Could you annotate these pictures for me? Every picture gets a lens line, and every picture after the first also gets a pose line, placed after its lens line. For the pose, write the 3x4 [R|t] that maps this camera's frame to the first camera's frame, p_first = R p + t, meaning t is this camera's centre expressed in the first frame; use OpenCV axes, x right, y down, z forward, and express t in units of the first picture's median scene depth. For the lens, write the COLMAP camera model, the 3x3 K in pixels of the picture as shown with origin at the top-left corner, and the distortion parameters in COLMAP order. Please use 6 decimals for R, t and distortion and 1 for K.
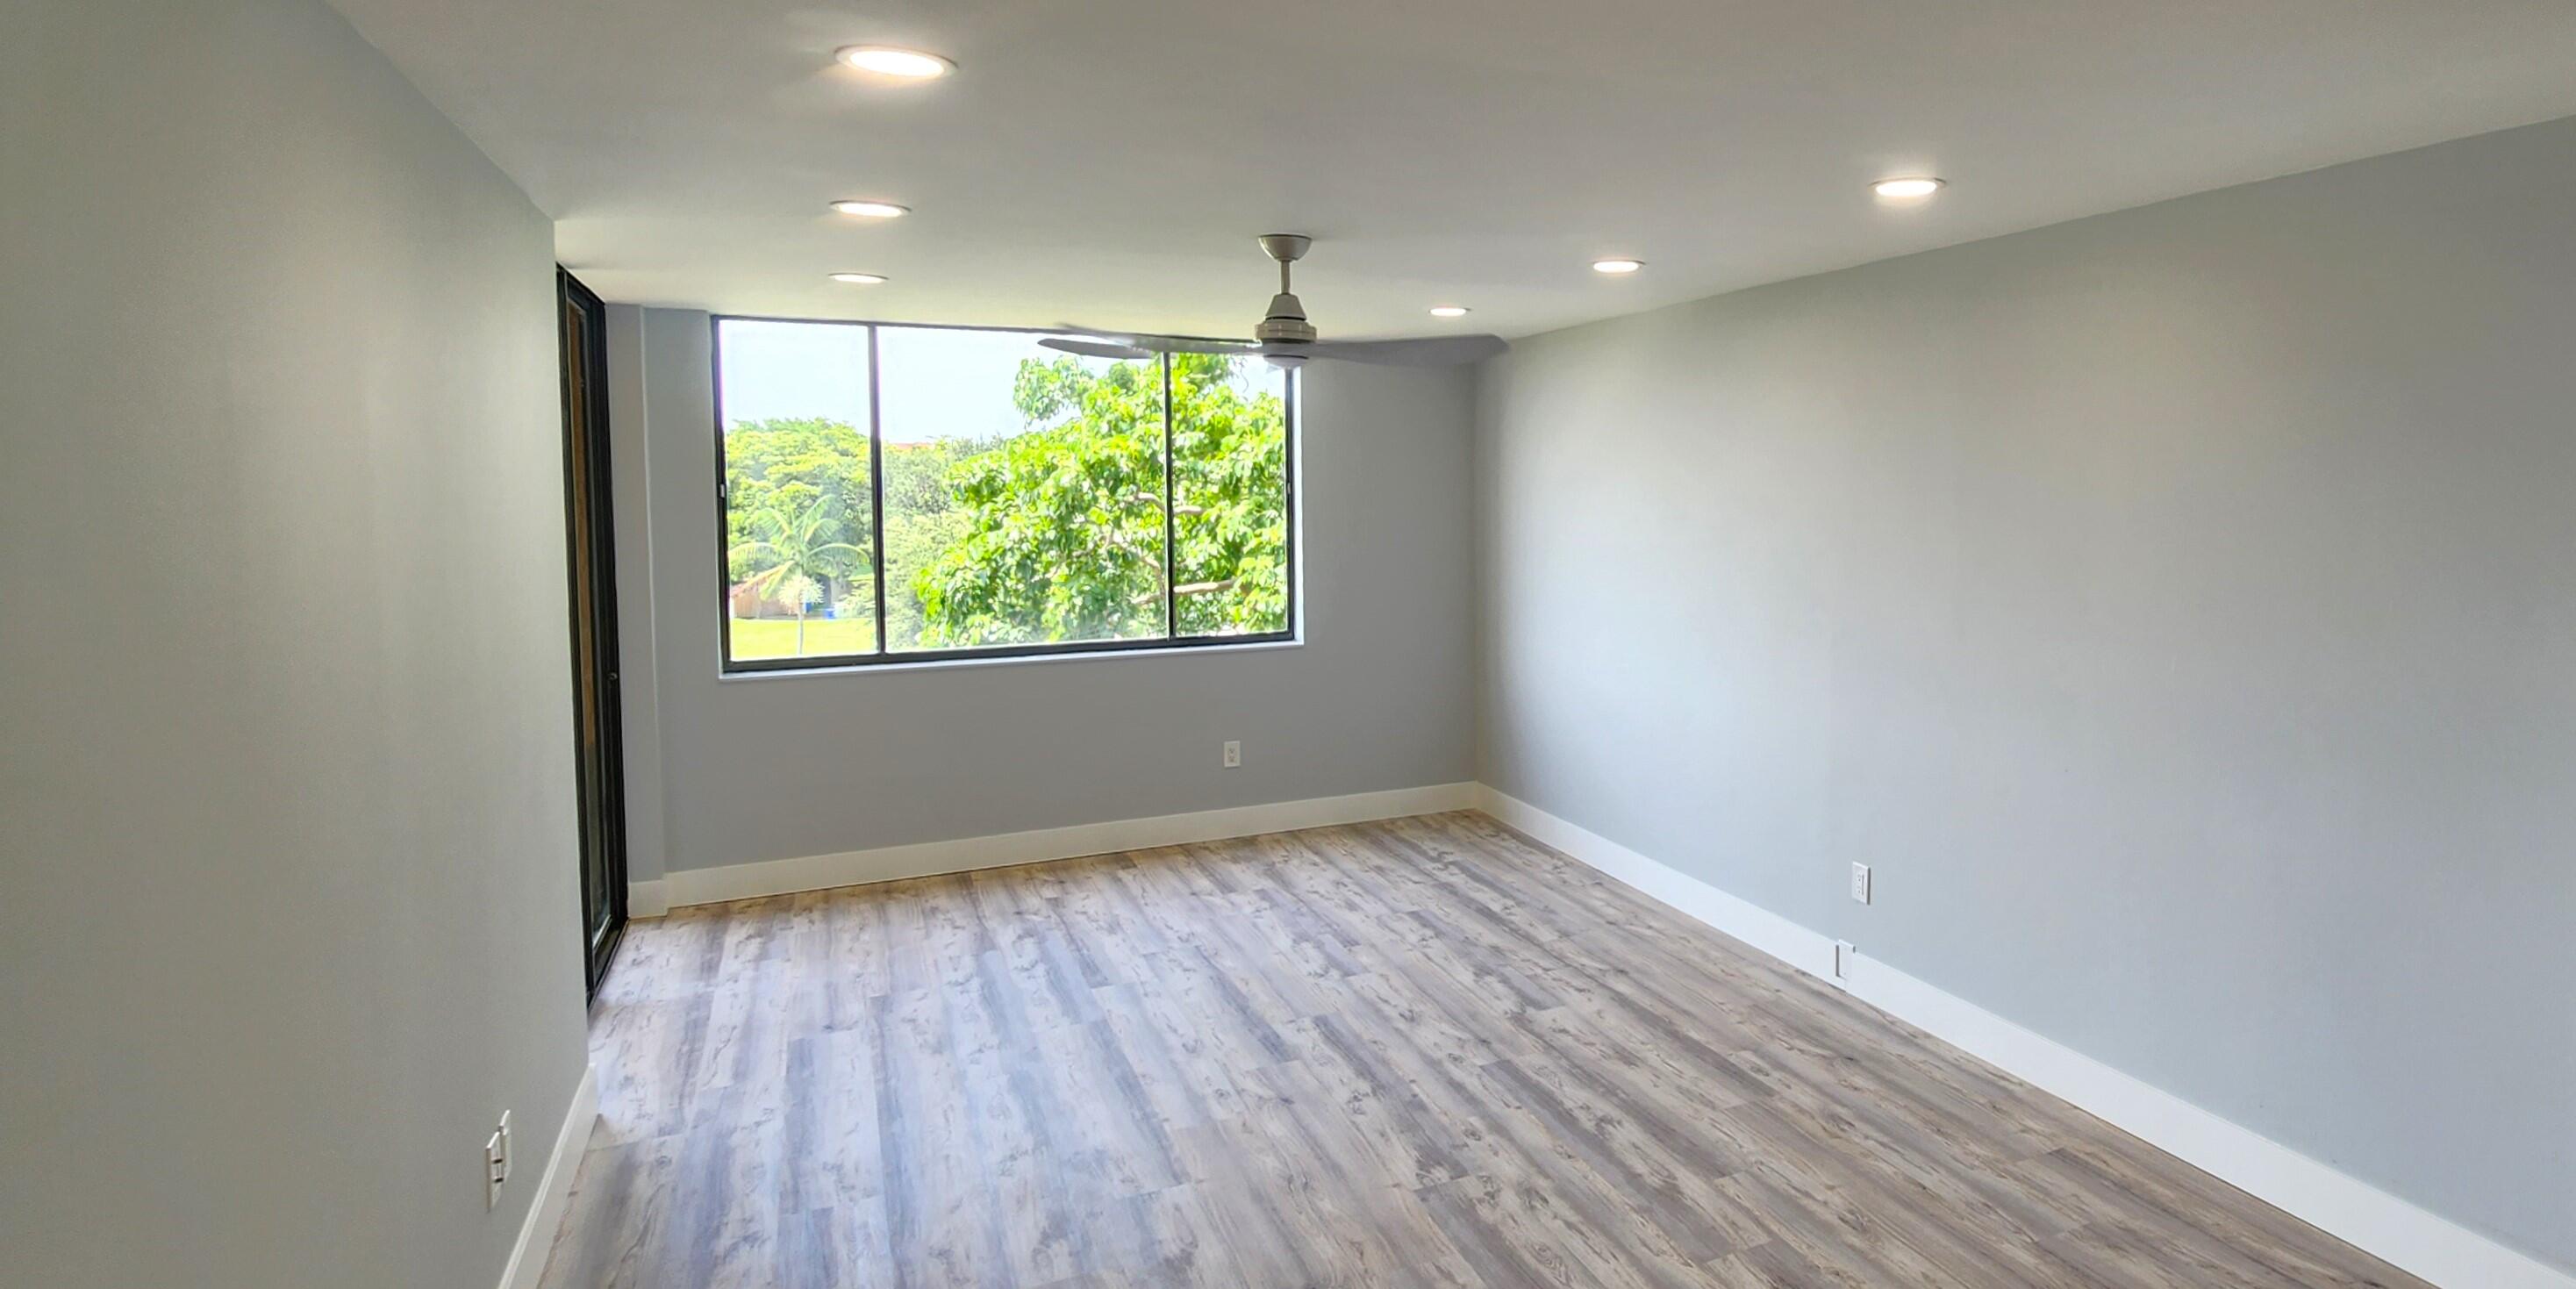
lens RADIAL K [[1311.7, 0, 1485.9], [0, 1311.7, 549.5], [0, 0, 1]] dist [0.005592, -0.000915]
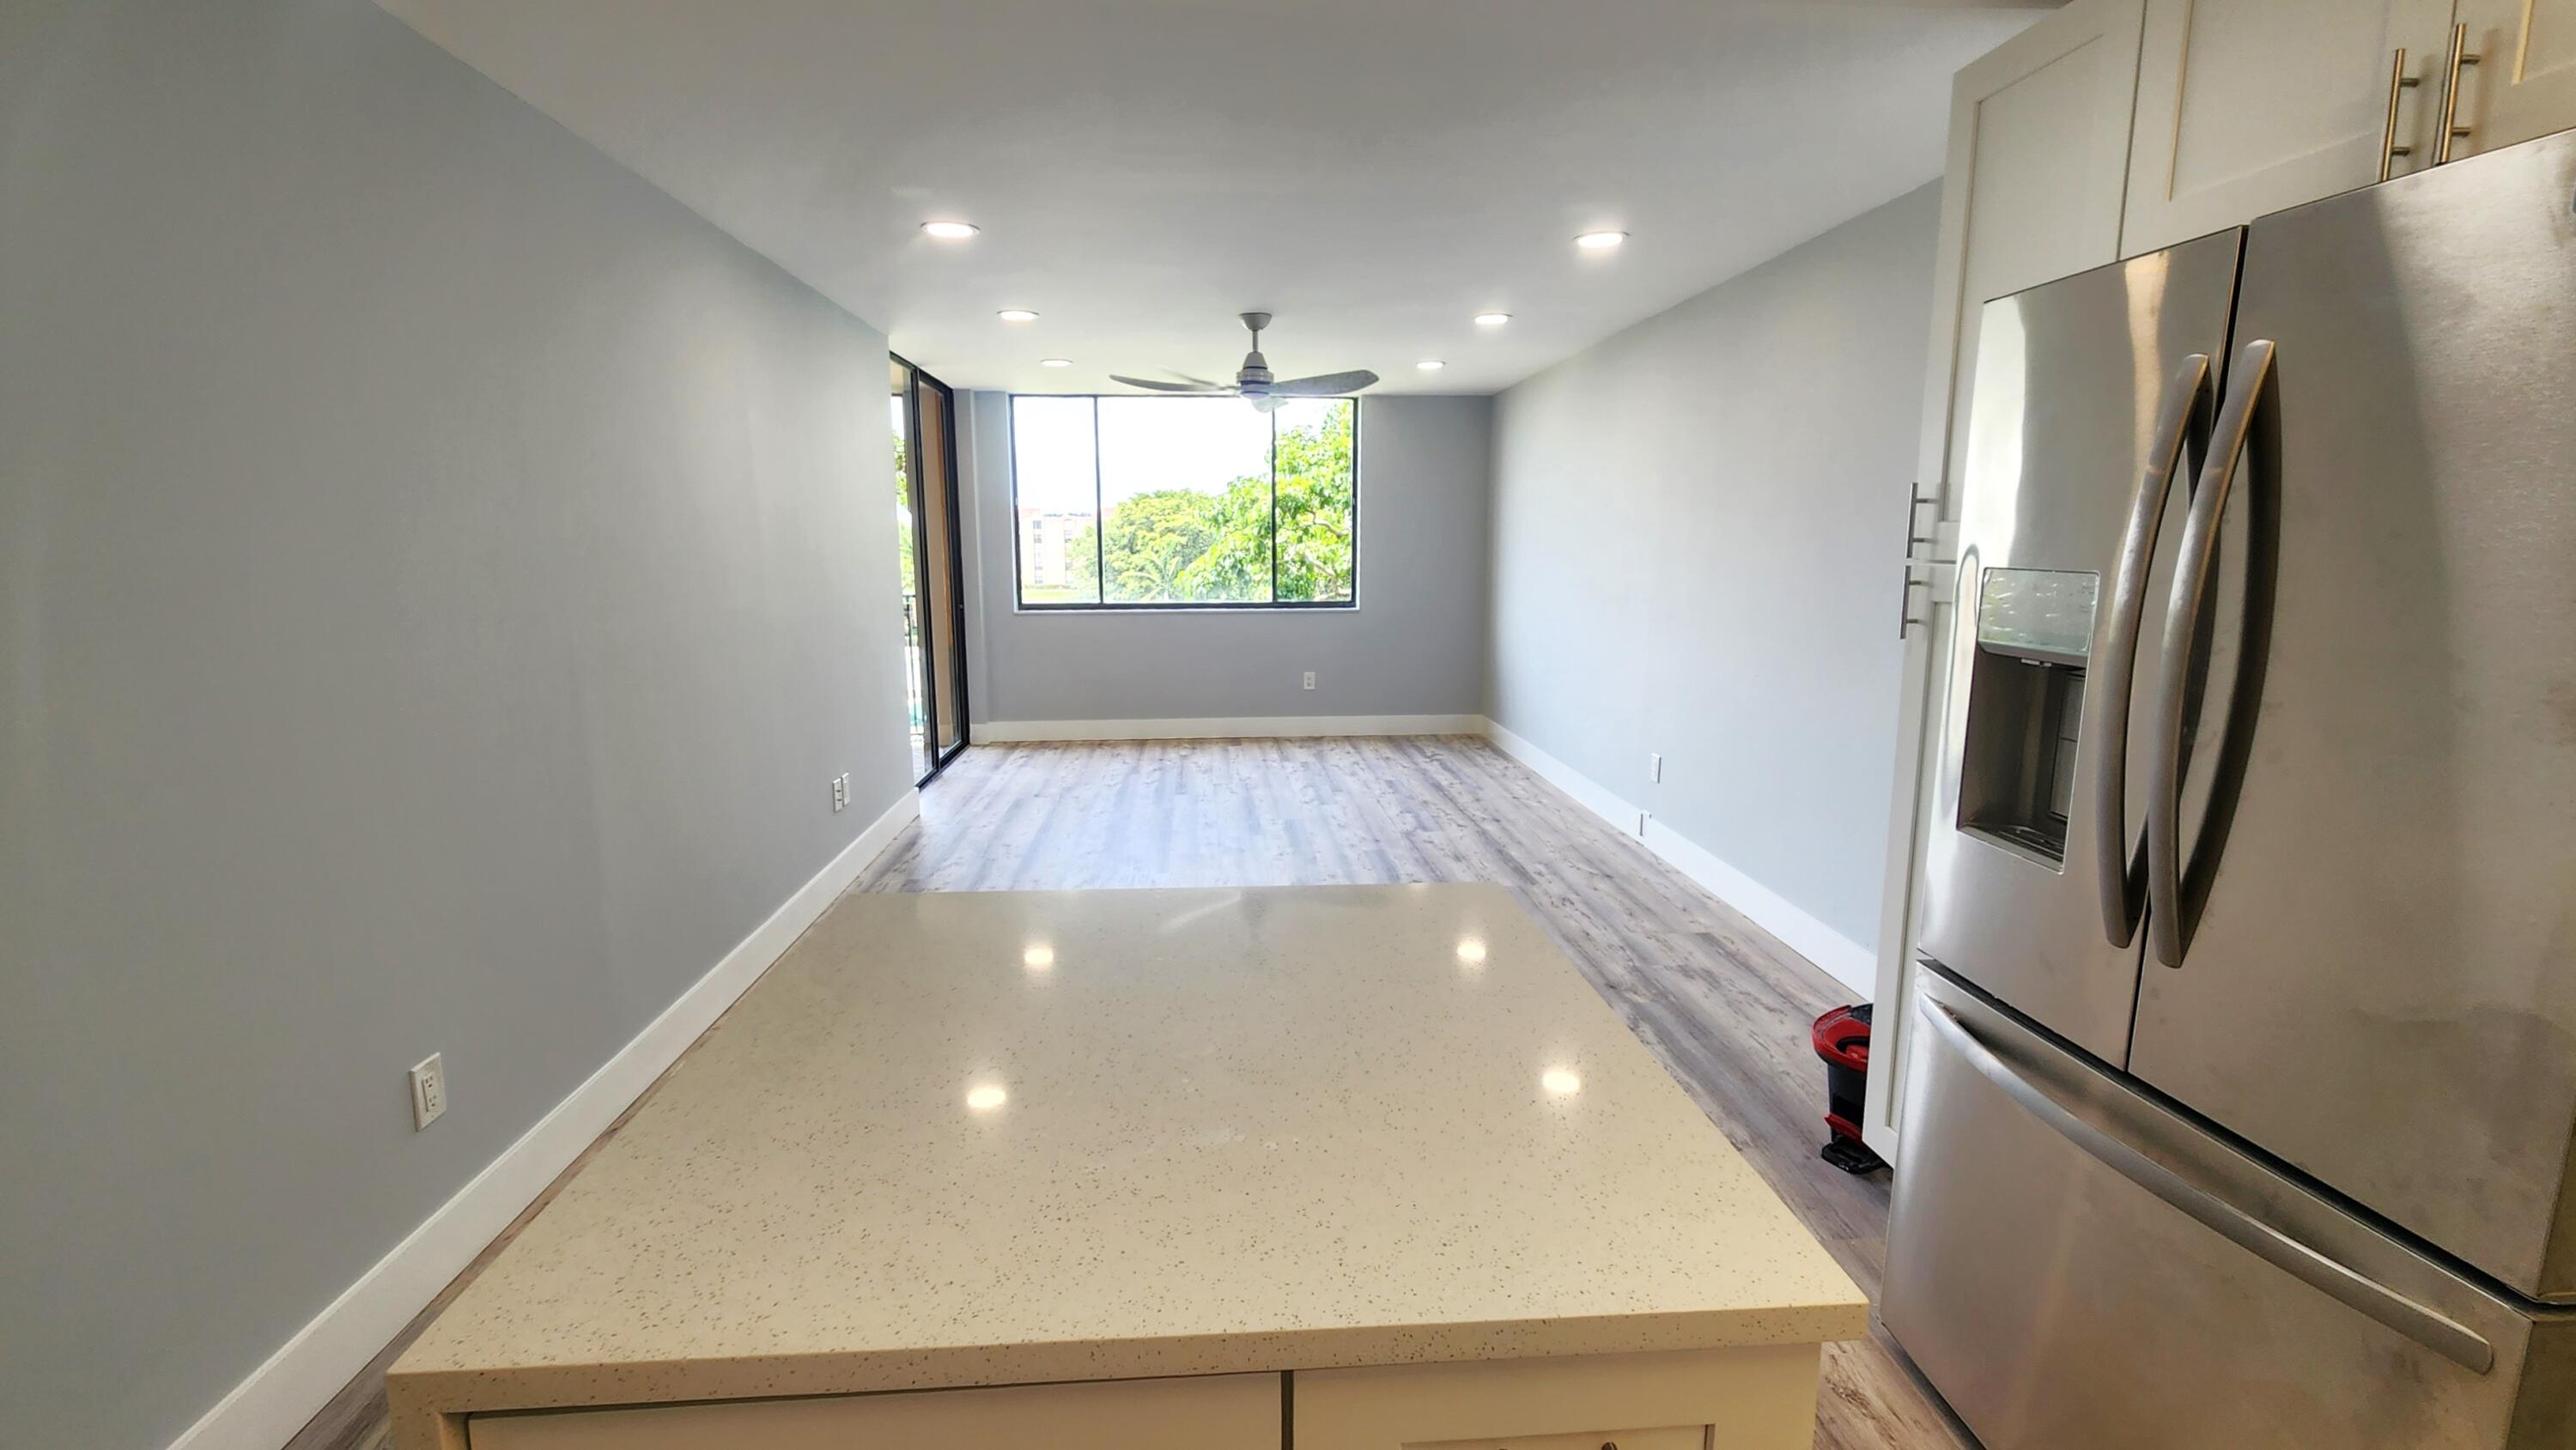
lens RADIAL K [[1046.4, 0, 1287.5], [0, 1046.4, 718.0], [0, 0, 1]] dist [-0.000089, -0.000051]
pose [[0.920365, 0.069762, -0.384788, 0.343381], [-0.026062, 0.992714, 0.117641, 0.080182], [0.390191, -0.098244, 0.915478, -0.154156]]
